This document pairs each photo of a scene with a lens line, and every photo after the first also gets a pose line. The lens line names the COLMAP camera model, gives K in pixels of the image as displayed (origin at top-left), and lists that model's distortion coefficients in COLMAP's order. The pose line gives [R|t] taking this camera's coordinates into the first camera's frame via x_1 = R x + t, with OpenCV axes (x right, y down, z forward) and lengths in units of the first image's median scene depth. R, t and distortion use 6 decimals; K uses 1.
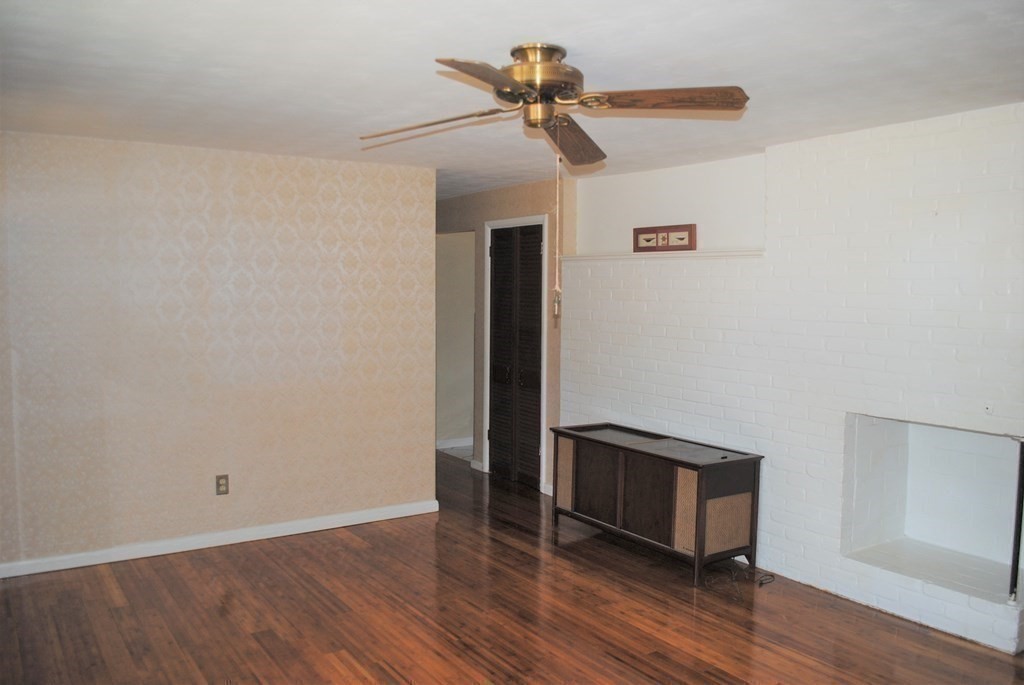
lens RADIAL K [[840.7, 0, 507.1], [0, 840.7, 341.3], [0, 0, 1]] dist [0.008675, 0.005069]
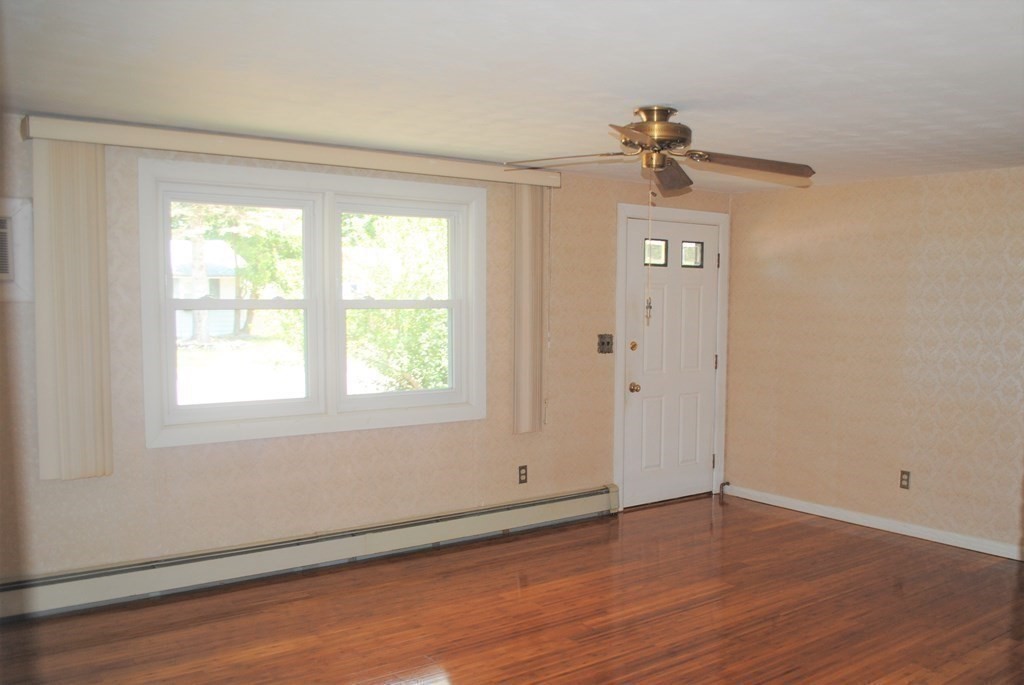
lens RADIAL K [[840.7, 0, 507.3], [0, 840.7, 344.6], [0, 0, 1]] dist [0.008675, 0.005069]
pose [[0.073507, 0.041933, -0.996413, 0.902352], [-0.068056, 0.996997, 0.036937, -0.016068], [0.994970, 0.065097, 0.076140, 0.477916]]
